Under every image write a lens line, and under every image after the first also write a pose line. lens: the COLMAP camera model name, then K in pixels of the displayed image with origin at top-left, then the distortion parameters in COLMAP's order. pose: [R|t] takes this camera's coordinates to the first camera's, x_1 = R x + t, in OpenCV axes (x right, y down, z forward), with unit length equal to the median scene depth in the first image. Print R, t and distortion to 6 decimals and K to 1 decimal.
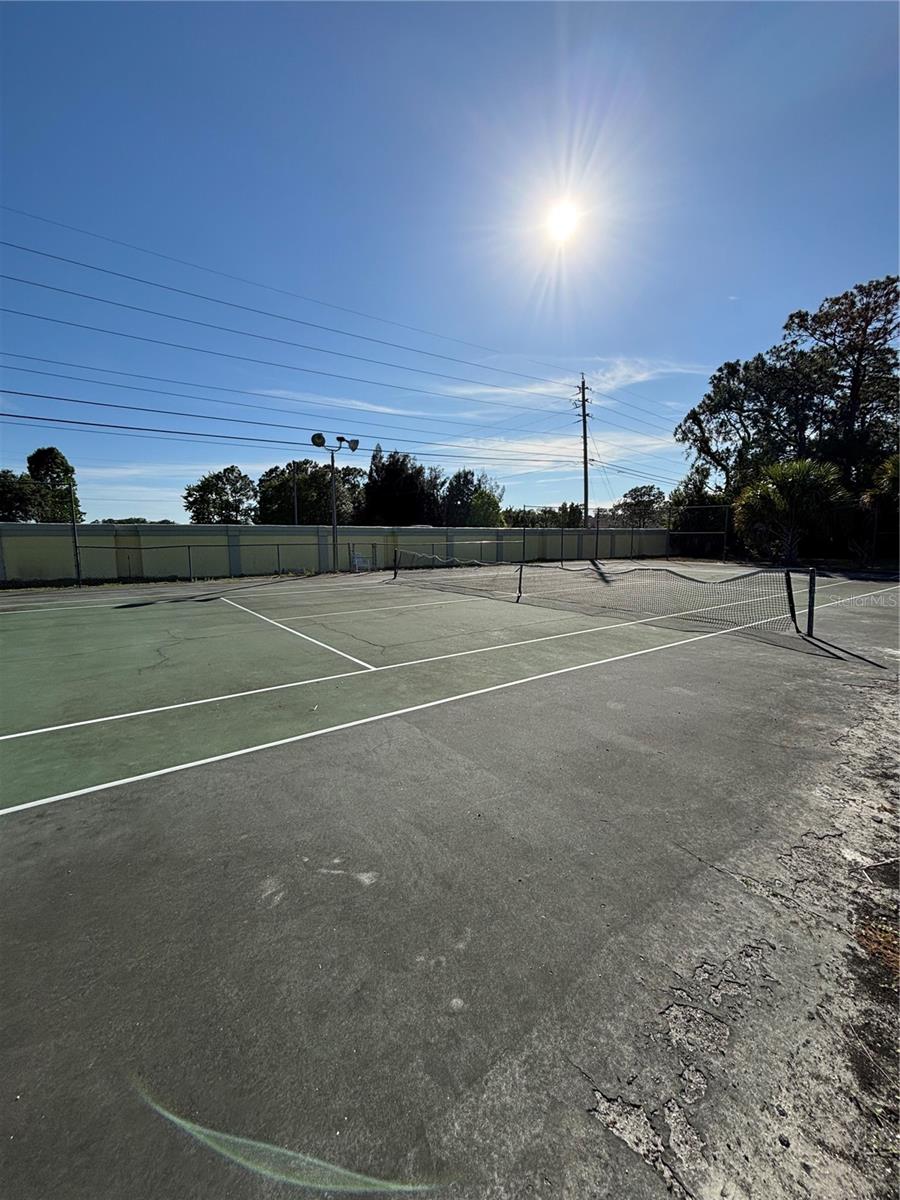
lens RADIAL K [[477.3, 0, 463.5], [0, 477.3, 604.7], [0, 0, 1]] dist [0.000475, -0.000101]
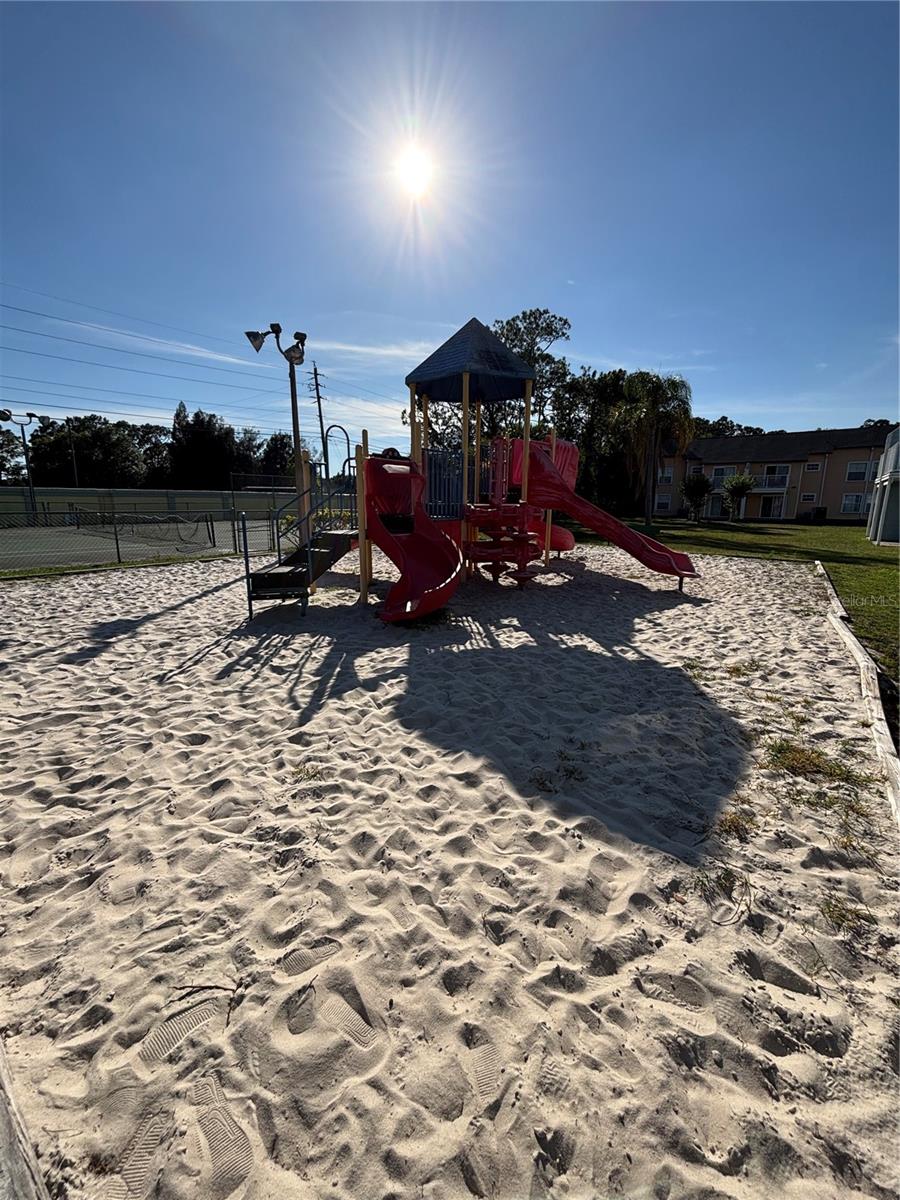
lens RADIAL K [[477.3, 0, 463.5], [0, 477.3, 604.7], [0, 0, 1]] dist [0.000475, -0.000101]
pose [[0.963208, -0.046883, 0.264636, 0.113319], [0.028110, 0.996840, 0.074289, 0.018396], [-0.267283, -0.064117, 0.961483, -0.121792]]
